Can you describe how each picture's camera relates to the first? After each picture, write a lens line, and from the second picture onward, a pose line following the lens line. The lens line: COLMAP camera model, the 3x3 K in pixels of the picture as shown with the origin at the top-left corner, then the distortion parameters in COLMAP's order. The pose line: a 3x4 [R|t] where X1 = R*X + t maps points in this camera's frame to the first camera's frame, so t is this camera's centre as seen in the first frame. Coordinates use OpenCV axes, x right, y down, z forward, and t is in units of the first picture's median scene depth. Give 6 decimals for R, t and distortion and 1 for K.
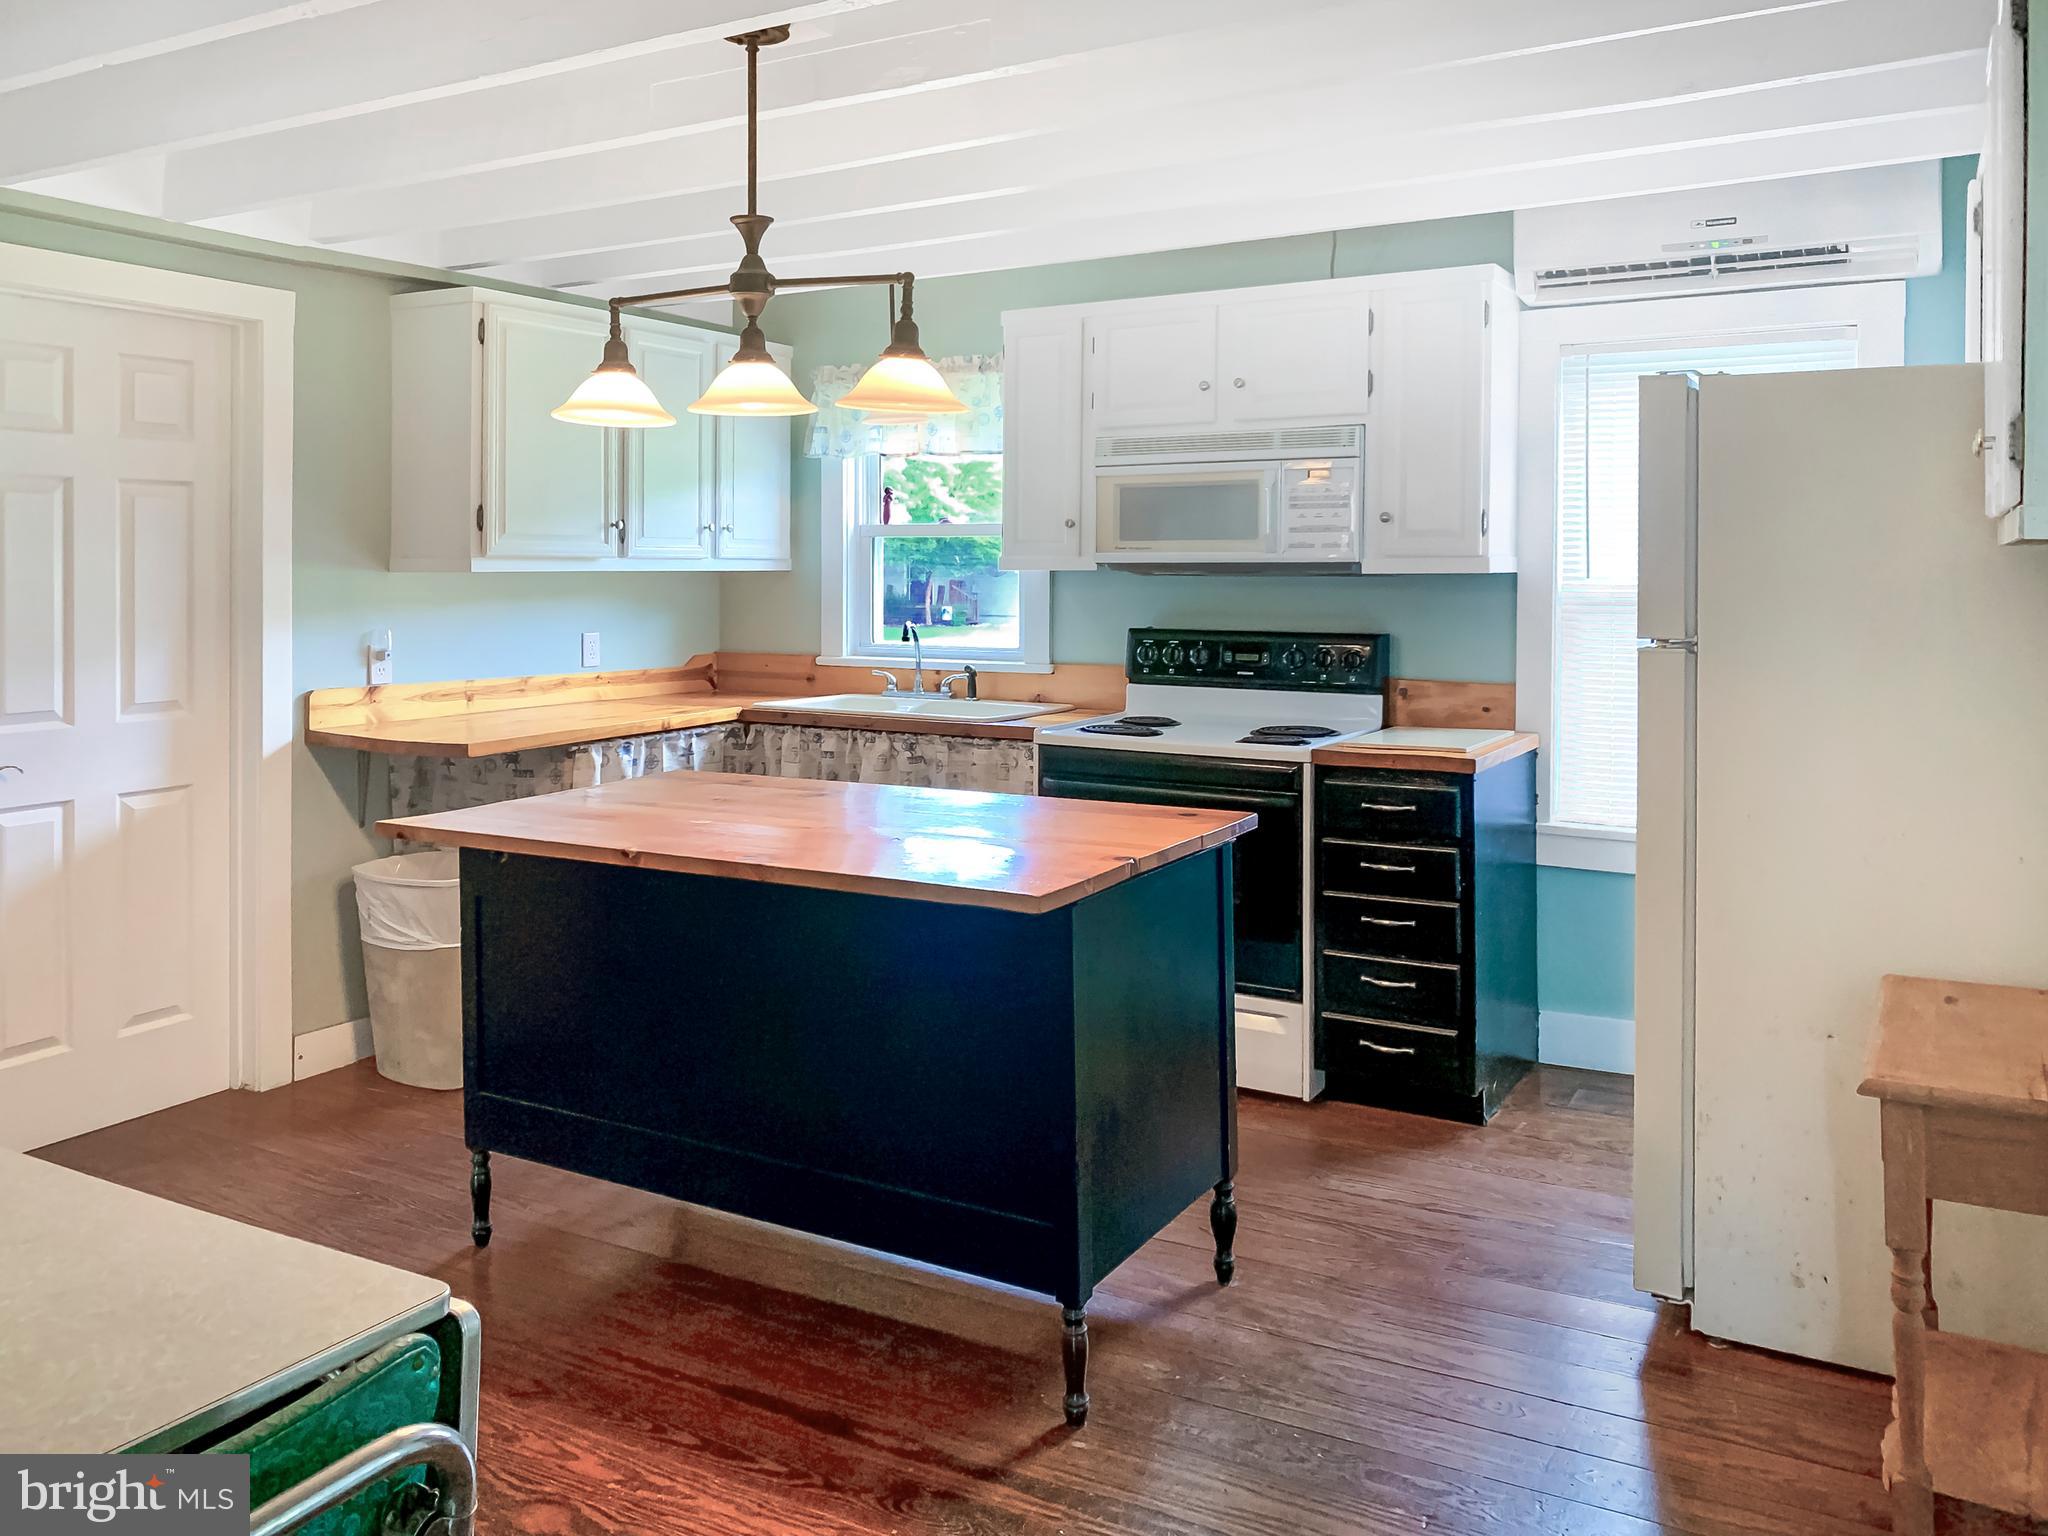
lens RADIAL K [[1669.2, 0, 1026.6], [0, 1669.2, 735.9], [0, 0, 1]] dist [0.106939, -0.269593]
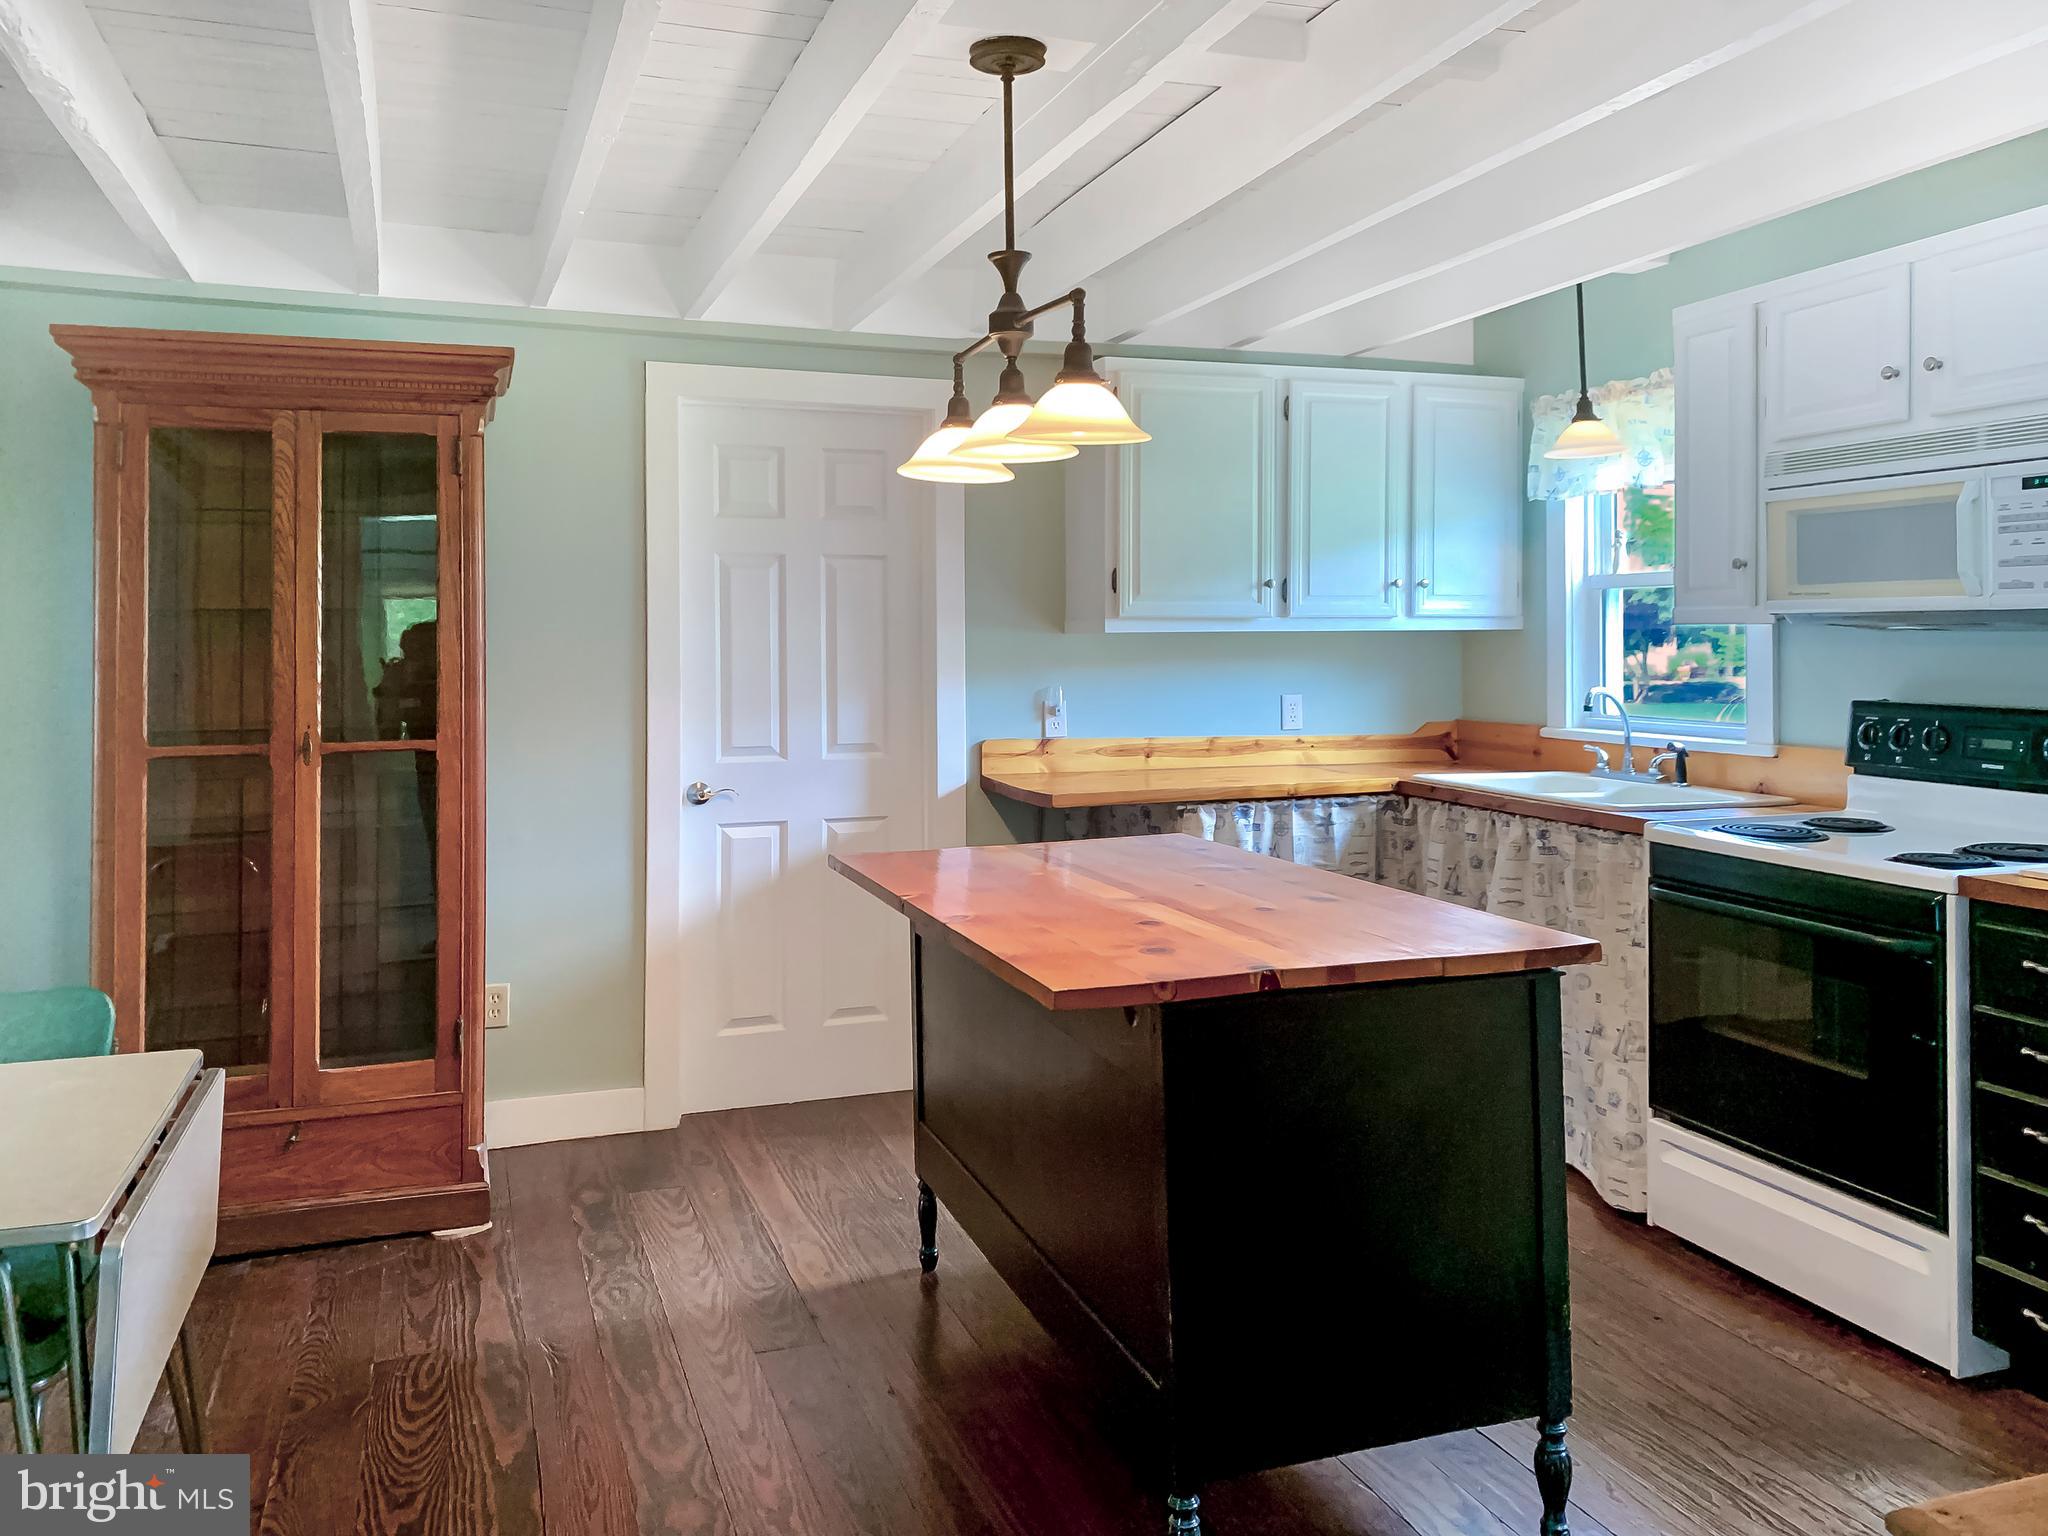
lens RADIAL K [[1679.8, 0, 1024.0], [0, 1679.8, 768.0], [0, 0, 1]] dist [0.046418, -0.120688]
pose [[0.727900, 0.048620, -0.683958, 0.330964], [-0.066589, 0.997780, 0.000061, -0.009742], [0.682443, 0.045500, 0.729522, 0.202407]]
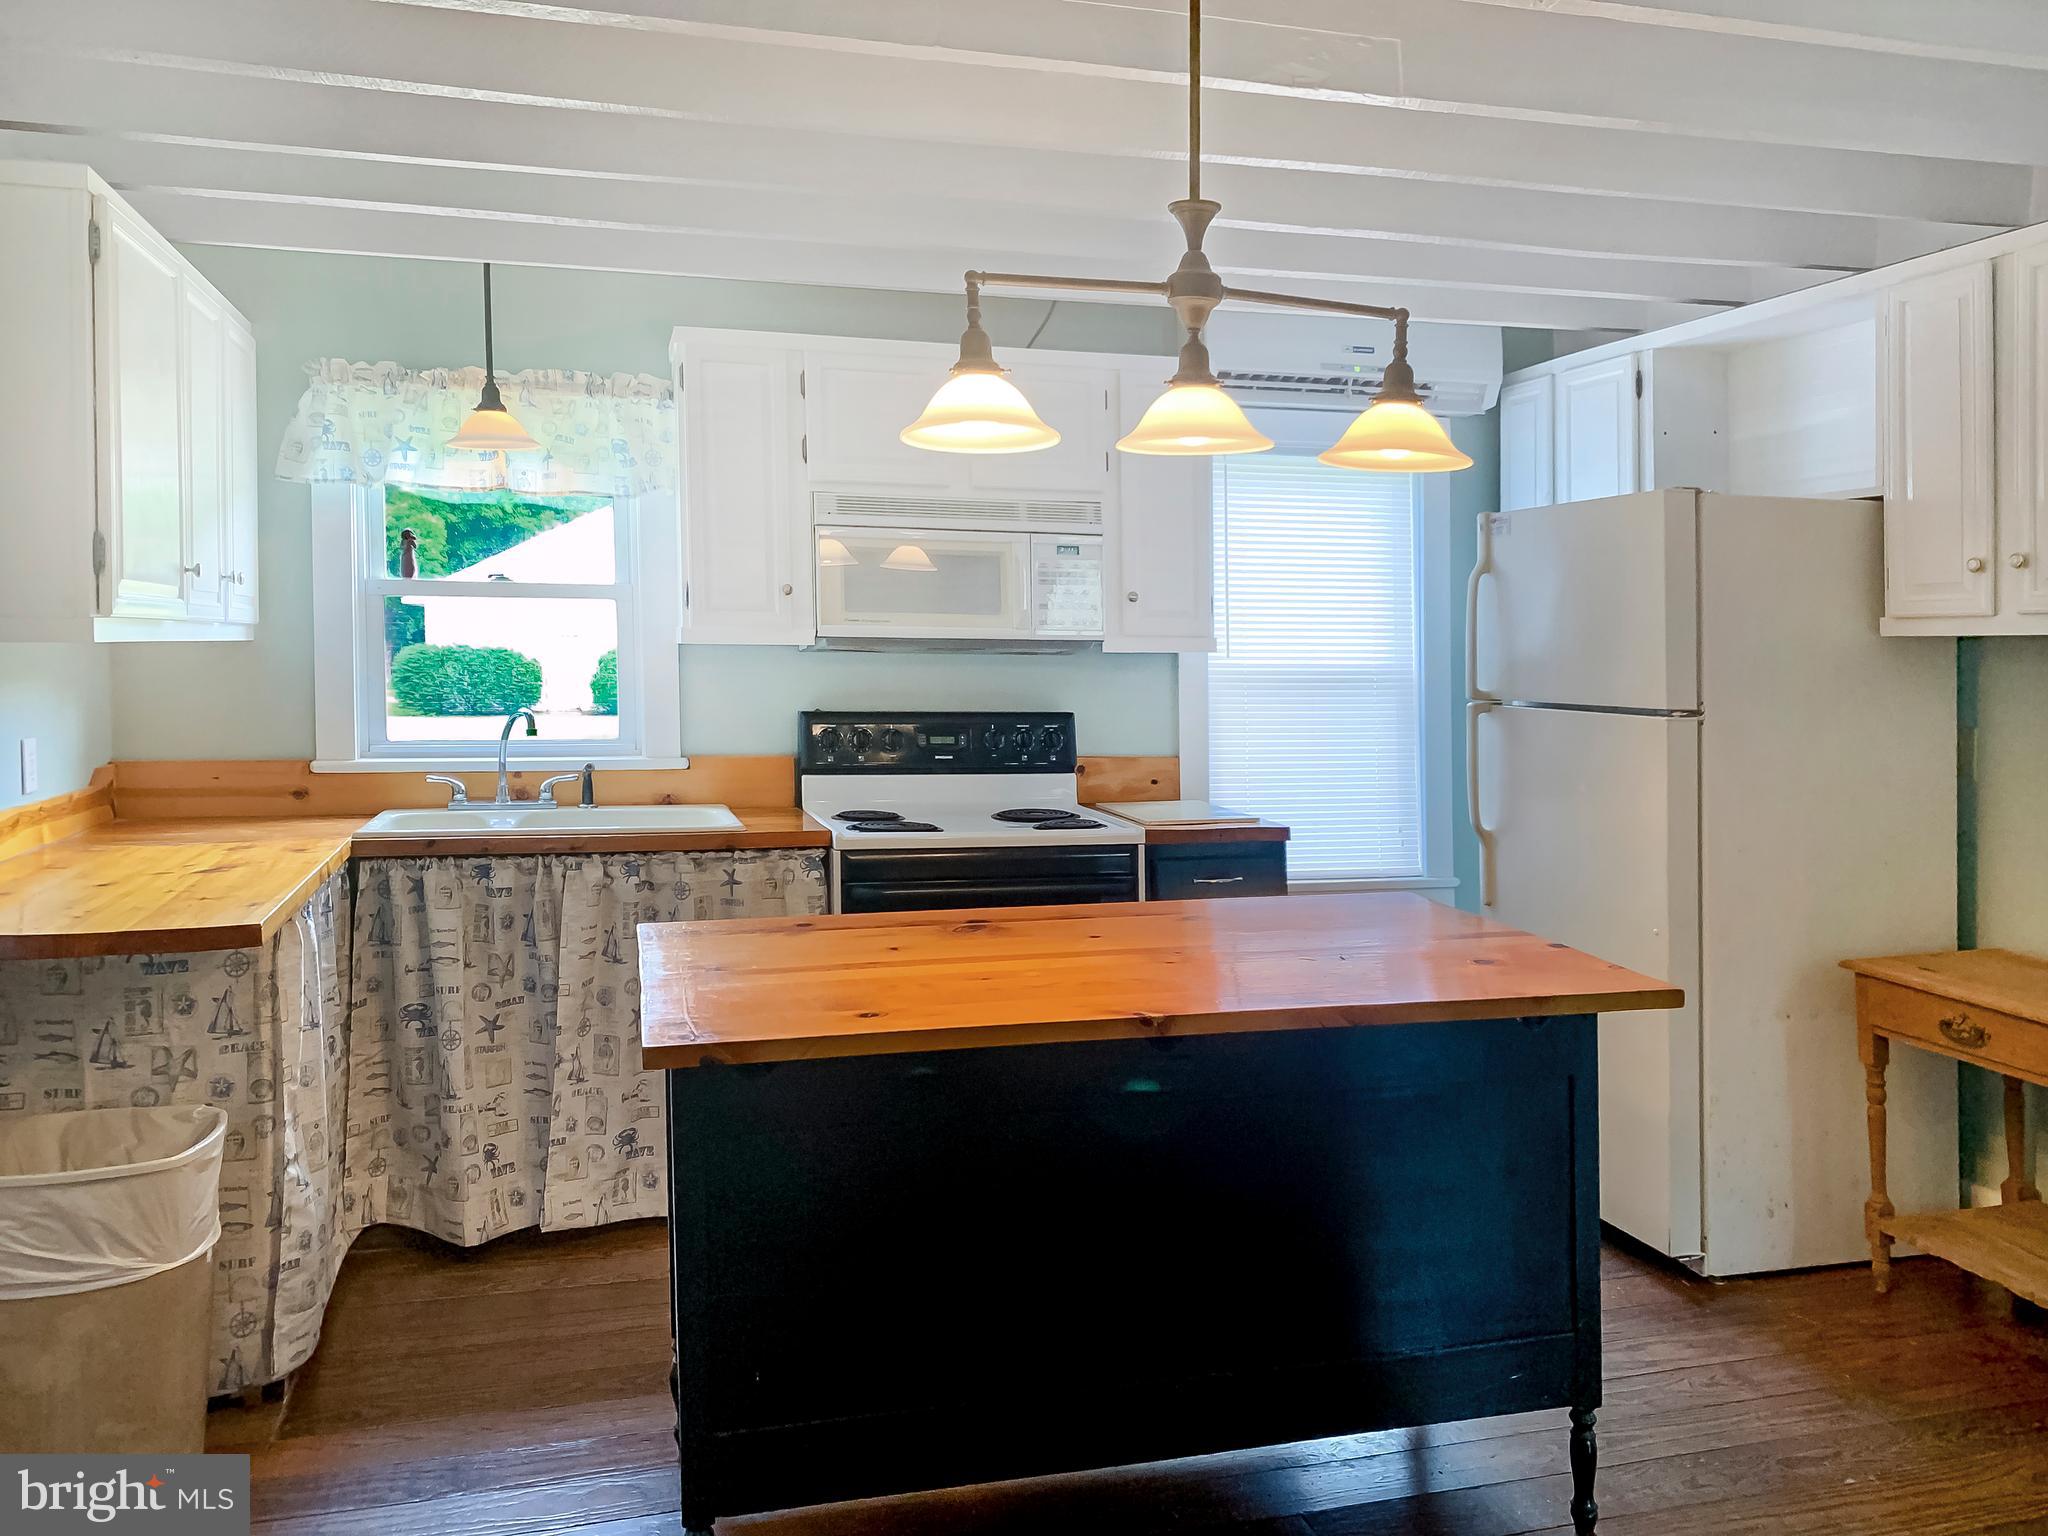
lens RADIAL K [[1673.2, 0, 1074.0], [0, 1673.2, 791.5], [0, 0, 1]] dist [0.052481, -0.120925]
pose [[0.671790, -0.057699, 0.738491, -0.517802], [0.066564, 0.997631, 0.017394, -0.030591], [-0.737744, 0.037472, 0.674039, 0.330652]]
